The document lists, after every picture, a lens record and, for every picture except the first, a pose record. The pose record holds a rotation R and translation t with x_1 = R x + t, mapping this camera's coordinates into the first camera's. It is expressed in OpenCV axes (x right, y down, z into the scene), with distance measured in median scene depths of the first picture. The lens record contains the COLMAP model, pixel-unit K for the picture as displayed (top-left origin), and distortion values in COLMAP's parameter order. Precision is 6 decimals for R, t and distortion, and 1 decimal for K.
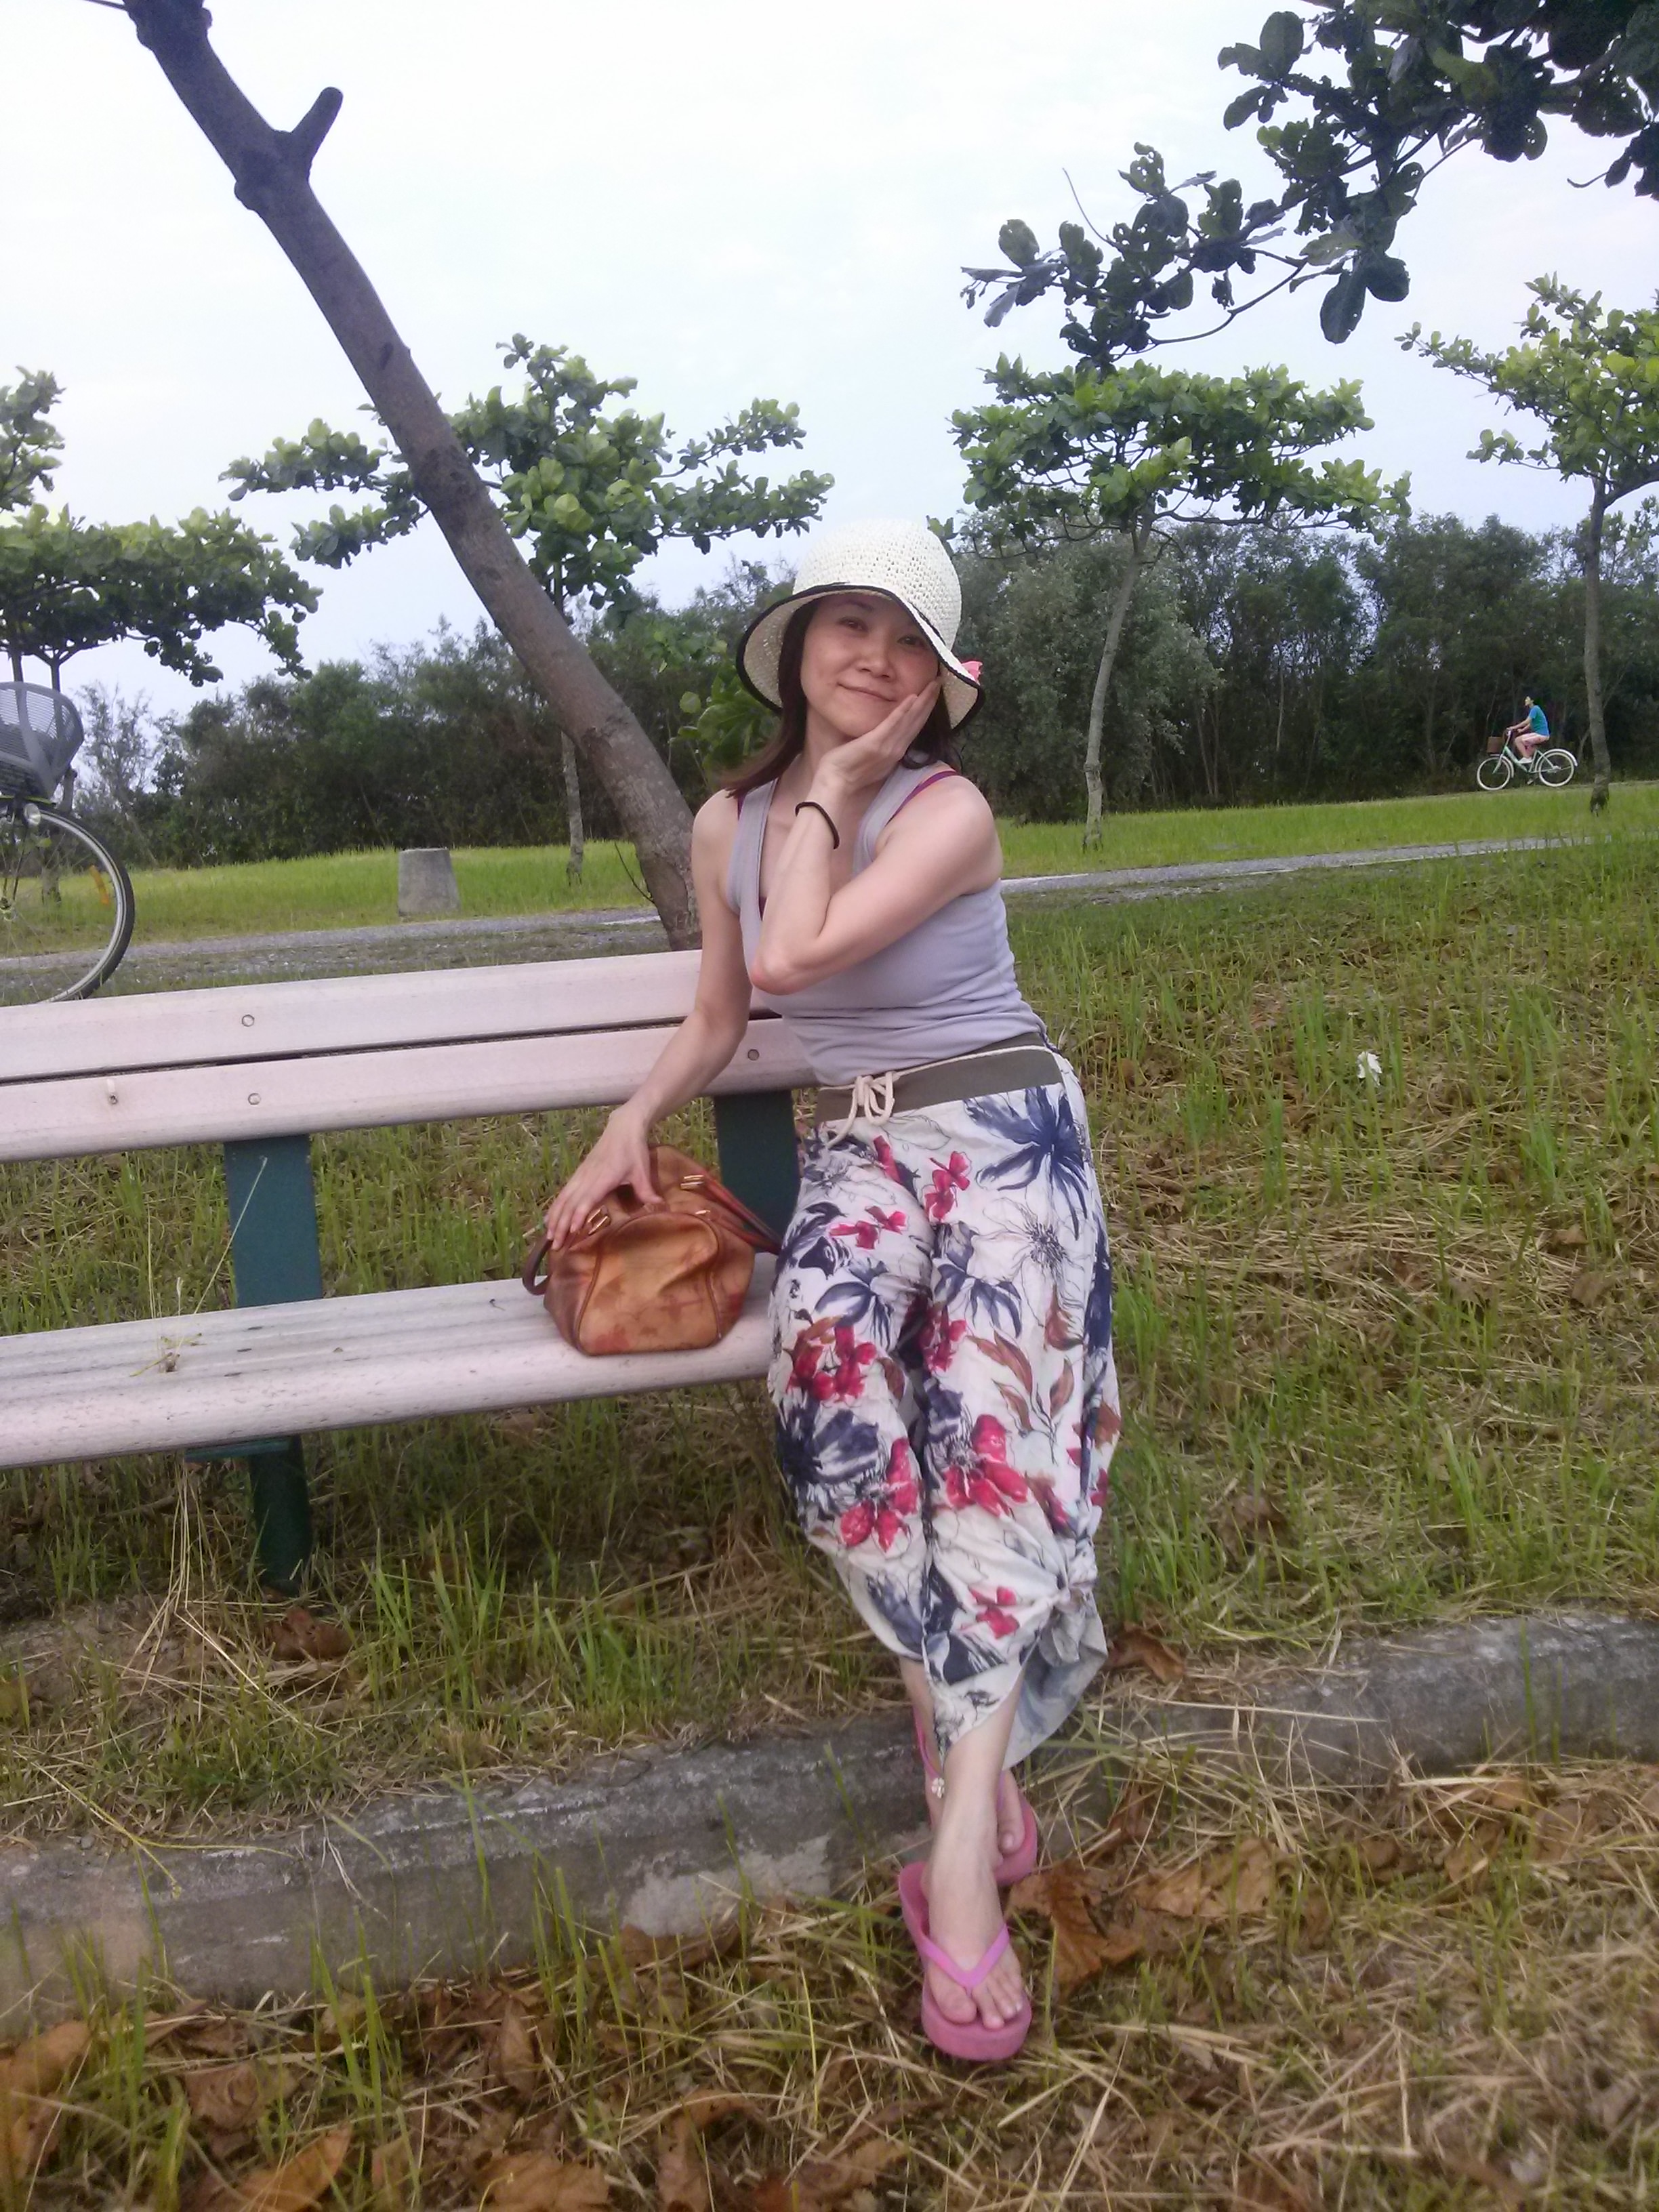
lens RADIAL K [[2120.2, 0, 829.5], [0, 2120.2, 1106.0], [0, 0, 1]] dist [0.069829, -0.242003]
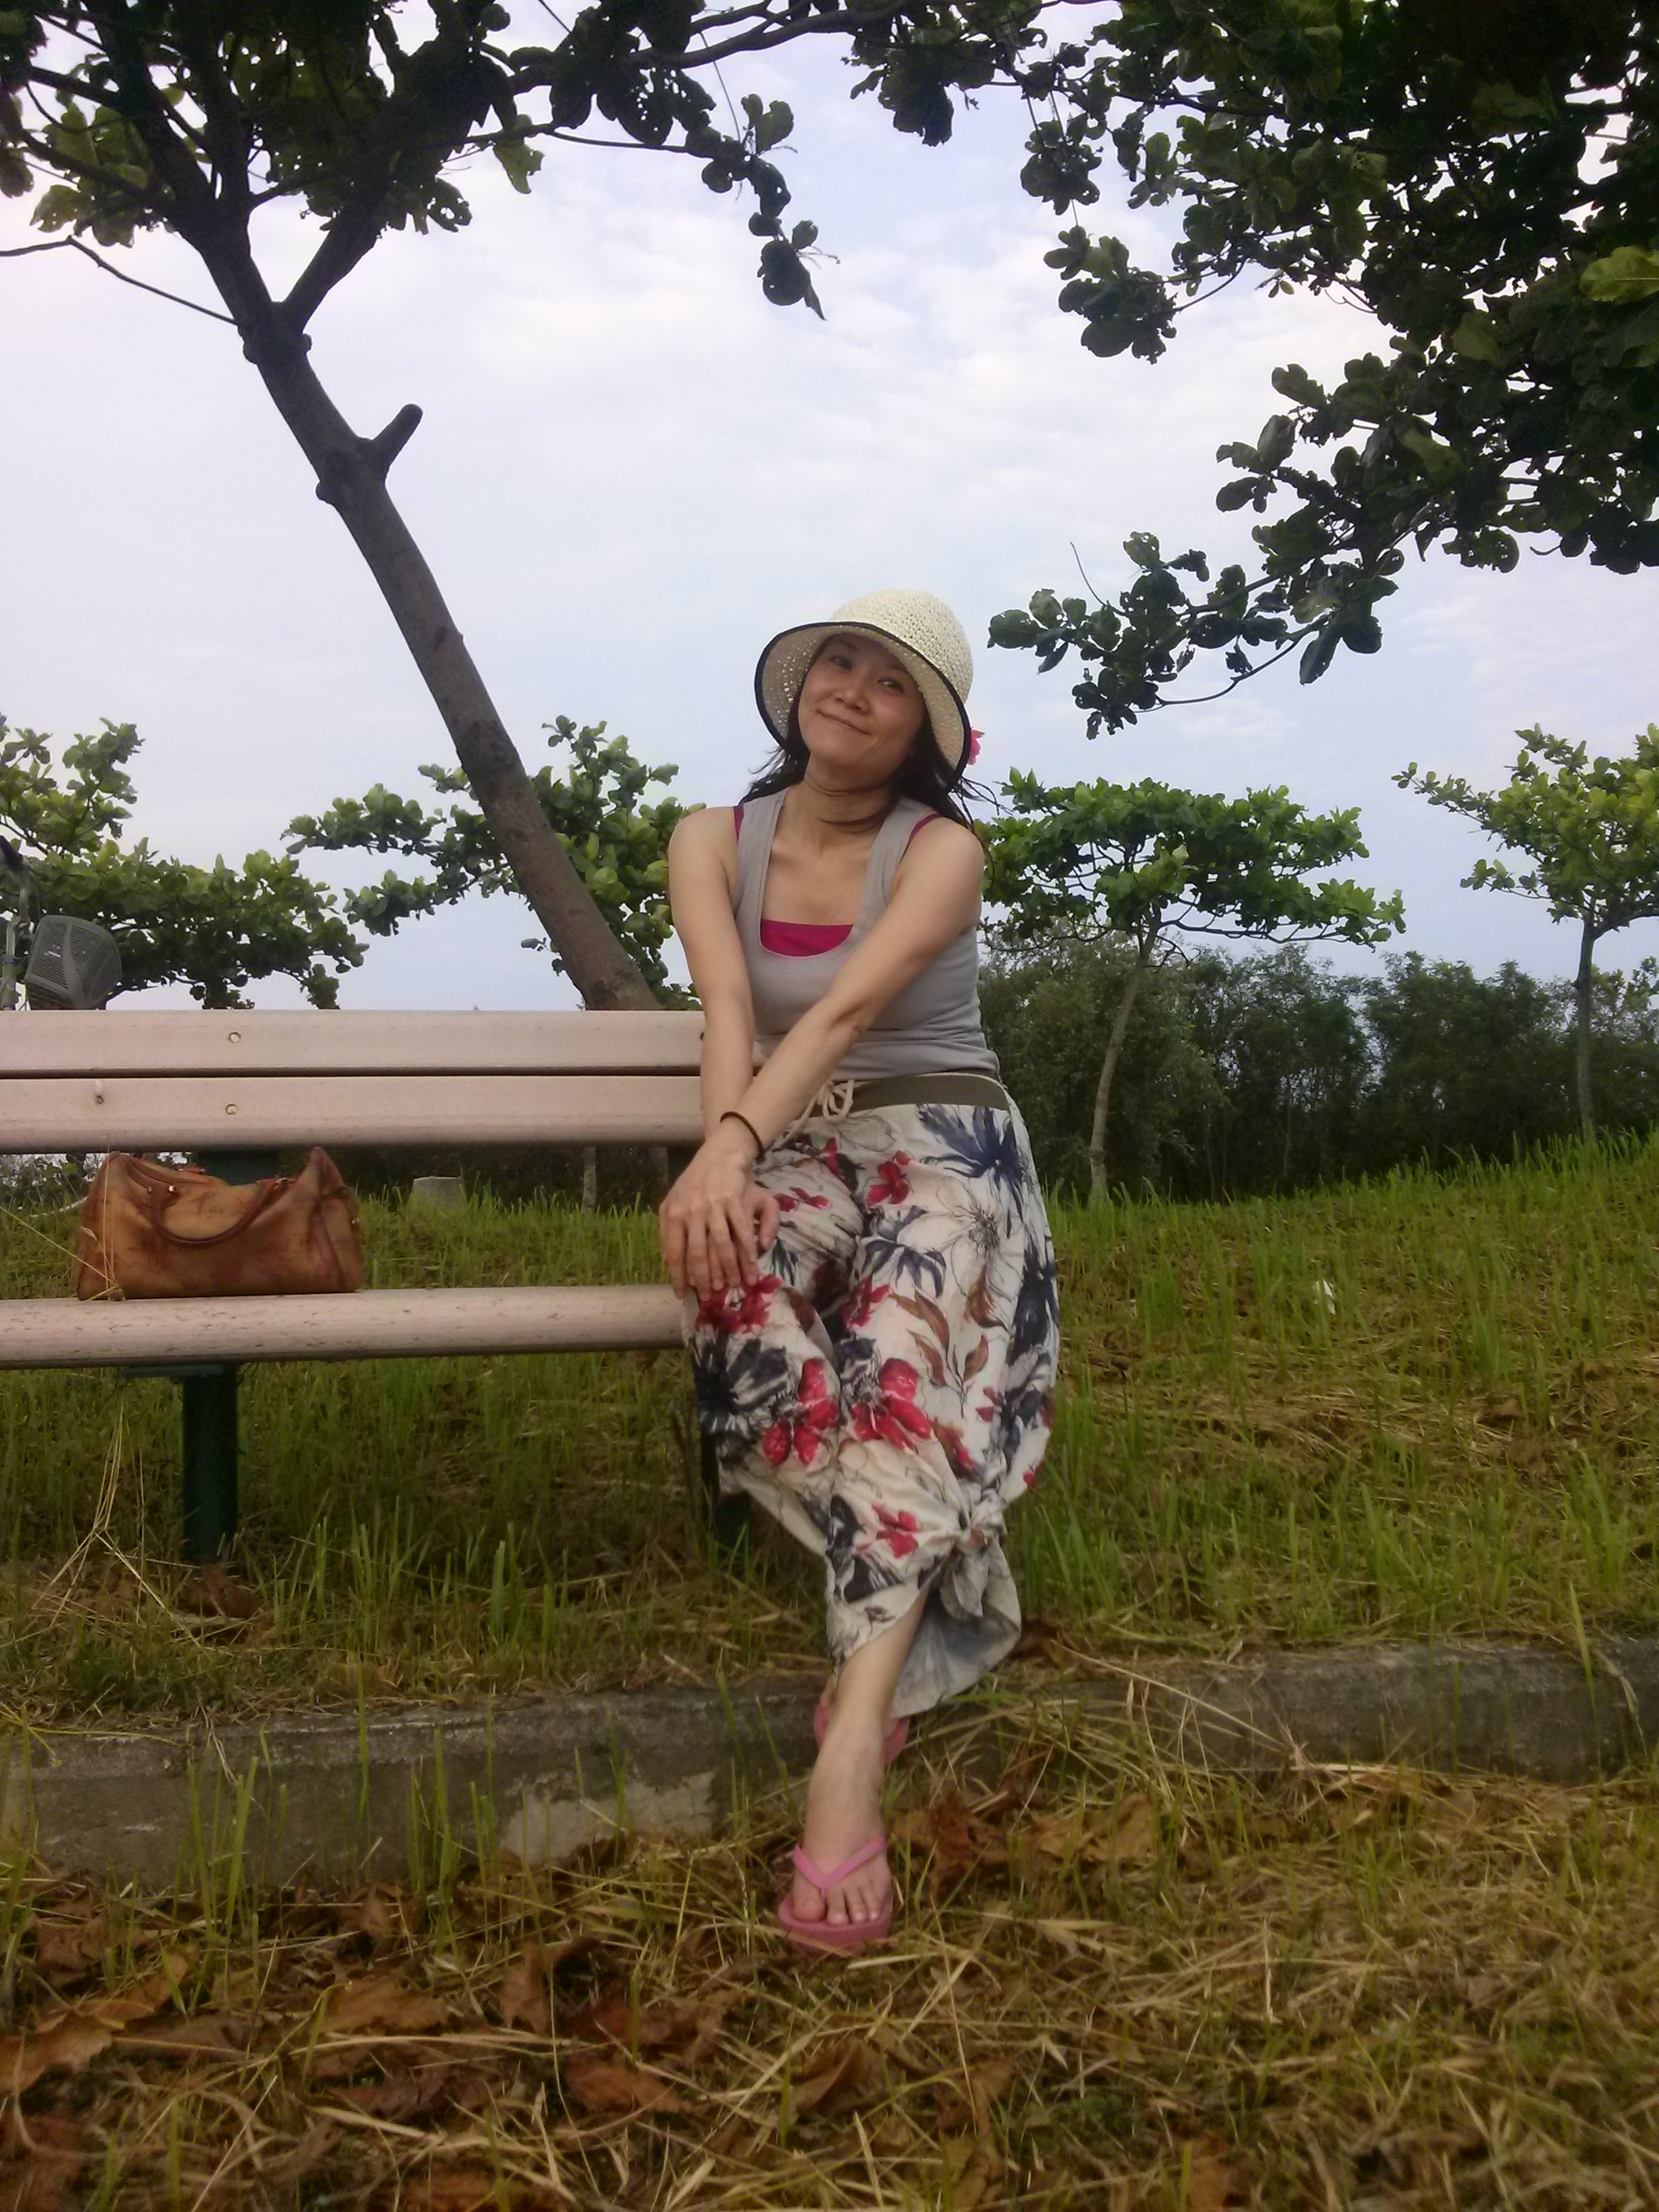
lens RADIAL K [[2120.2, 0, 829.5], [0, 2120.2, 1106.0], [0, 0, 1]] dist [0.069829, -0.242003]
pose [[0.998227, 0.057843, -0.014027, 0.030580], [-0.059505, 0.975175, -0.213290, 0.153391], [0.001341, 0.213746, 0.976888, -0.024123]]
